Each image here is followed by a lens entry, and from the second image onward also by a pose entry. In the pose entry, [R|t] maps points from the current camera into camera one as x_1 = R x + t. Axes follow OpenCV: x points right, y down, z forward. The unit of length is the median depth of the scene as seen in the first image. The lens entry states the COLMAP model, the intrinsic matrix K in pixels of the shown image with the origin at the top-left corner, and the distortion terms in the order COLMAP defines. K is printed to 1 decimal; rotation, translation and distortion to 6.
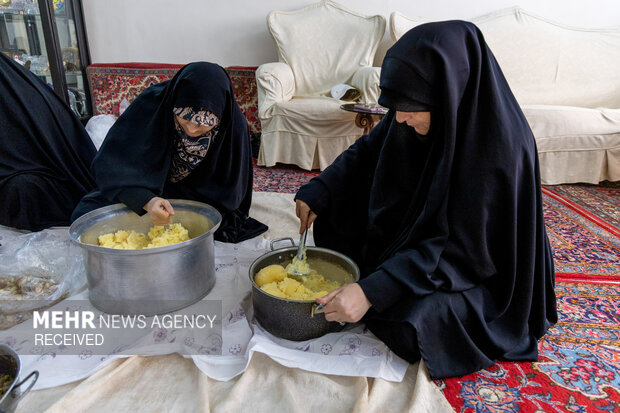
lens RADIAL K [[414.5, 0, 315.8], [0, 414.5, 205.4], [0, 0, 1]] dist [-0.011900, 0.002128]
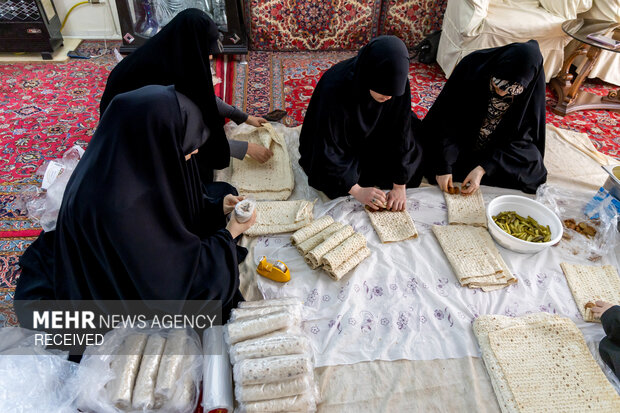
lens RADIAL K [[414.5, 0, 314.2], [0, 414.5, 207.5], [0, 0, 1]] dist [-0.011900, 0.002128]
pose [[0.988577, -0.090138, 0.120788, -0.594295], [0.034462, 0.915401, 0.401065, -0.217205], [-0.146721, -0.392322, 0.908051, -0.034890]]
